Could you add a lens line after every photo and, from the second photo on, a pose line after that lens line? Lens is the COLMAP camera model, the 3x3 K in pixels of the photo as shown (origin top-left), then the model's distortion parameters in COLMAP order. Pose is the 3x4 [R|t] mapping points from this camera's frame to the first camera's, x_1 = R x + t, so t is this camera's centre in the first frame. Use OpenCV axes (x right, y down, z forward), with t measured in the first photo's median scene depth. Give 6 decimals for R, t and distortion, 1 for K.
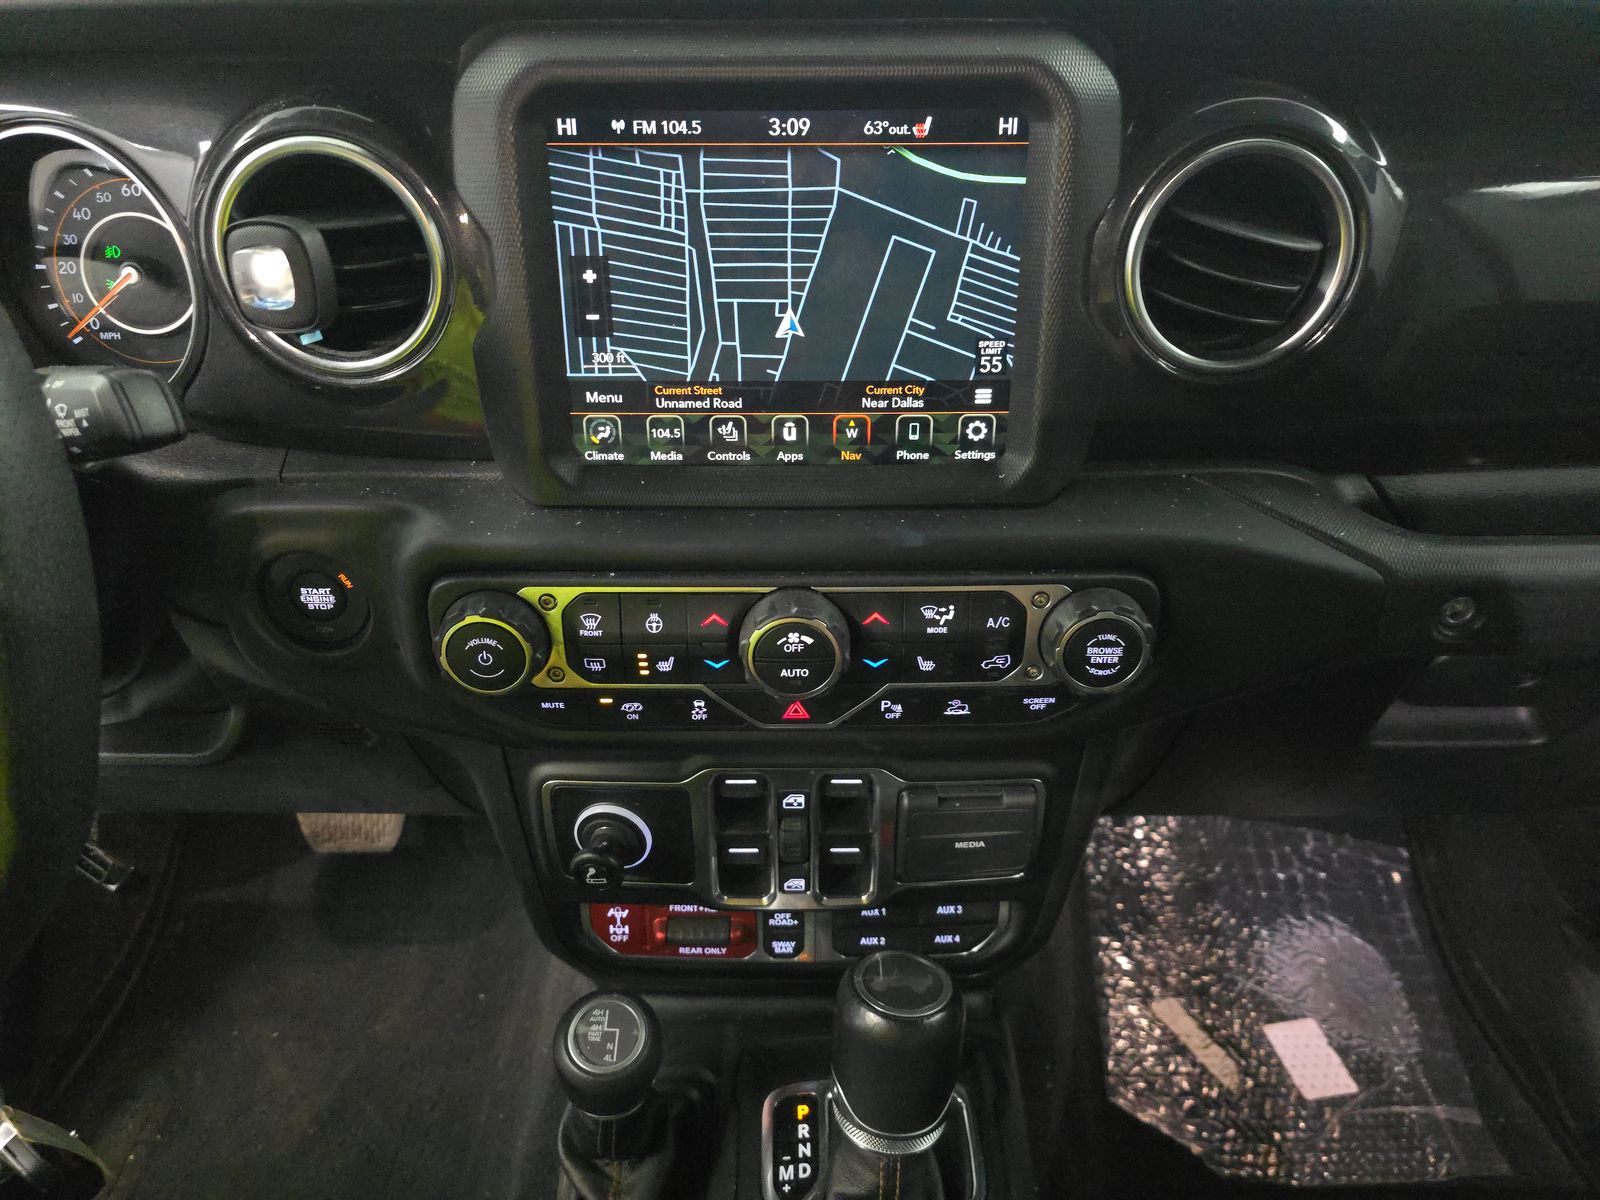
lens RADIAL K [[1065.2, 0, 800.9], [0, 1065.2, 604.6], [0, 0, 1]] dist [0.036772, -0.003482]
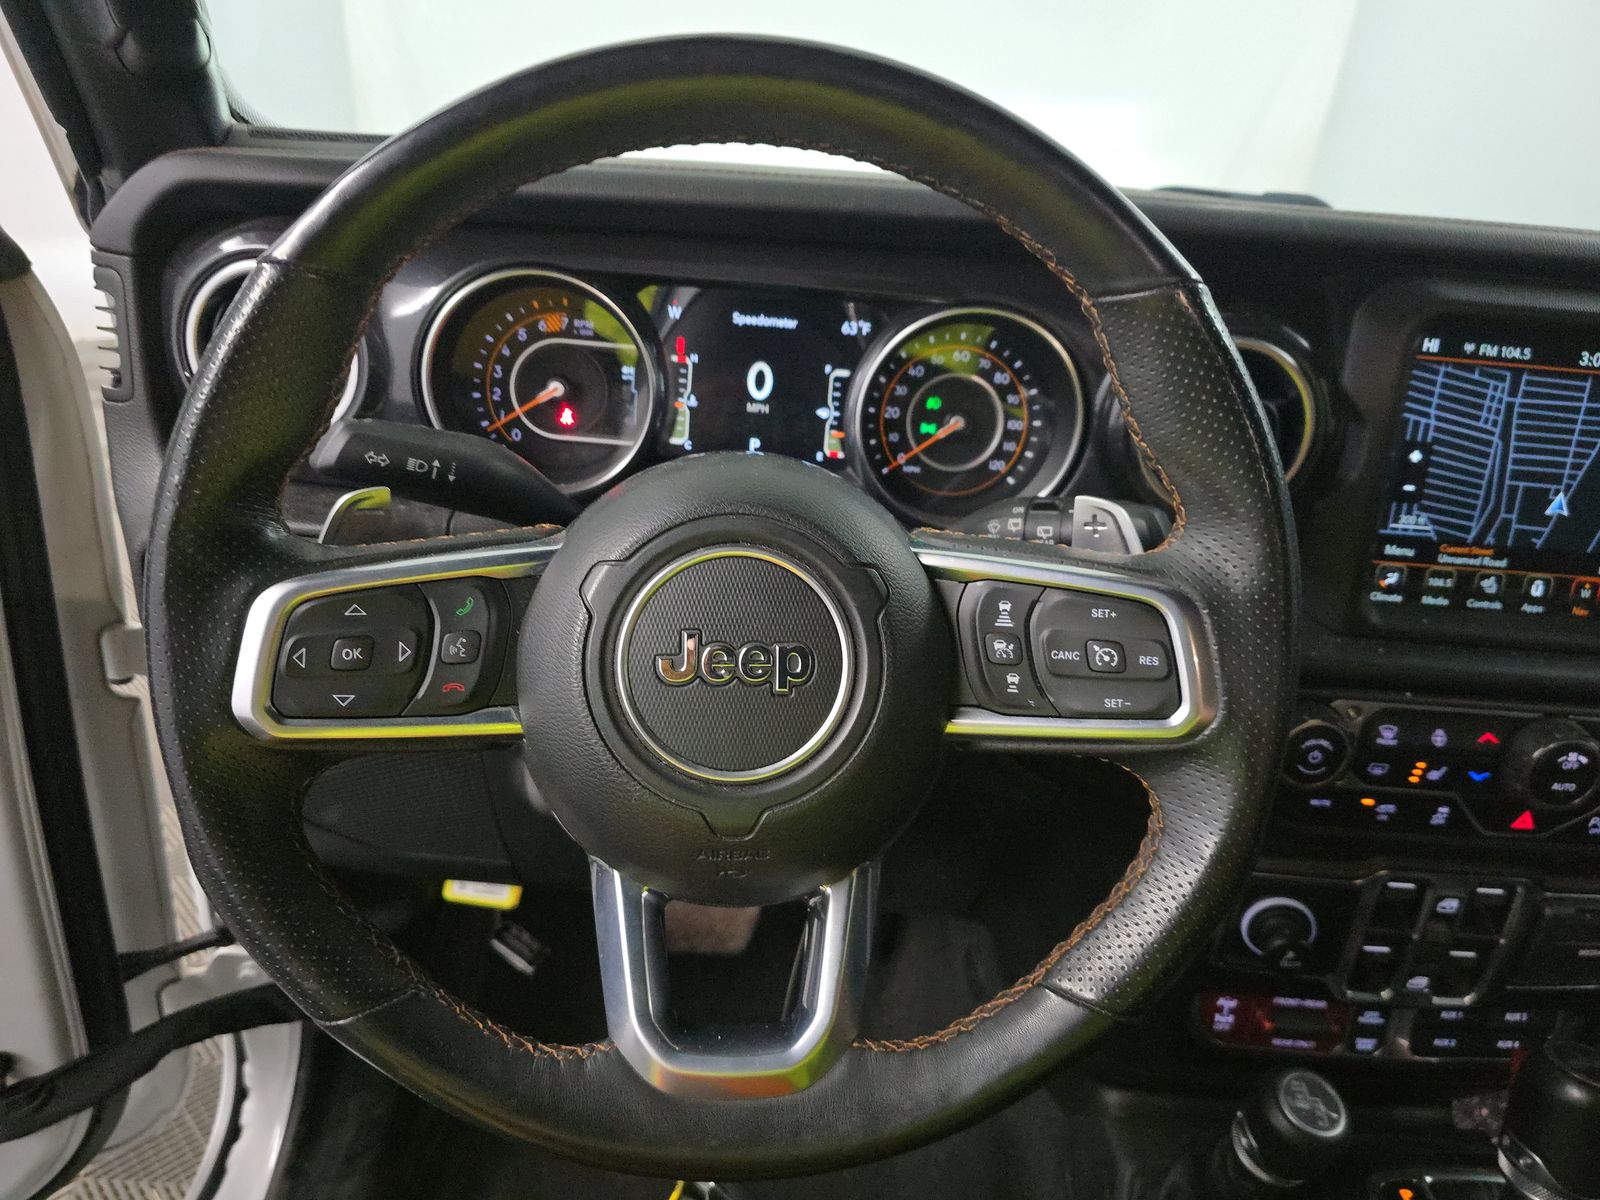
lens RADIAL K [[1065.2, 0, 799.3], [0, 1065.2, 596.8], [0, 0, 1]] dist [0.036772, -0.003482]
pose [[0.994093, 0.074604, 0.078830, -0.984853], [-0.062526, 0.987321, -0.145903, 0.085575], [-0.088715, 0.140112, 0.986153, -0.162316]]
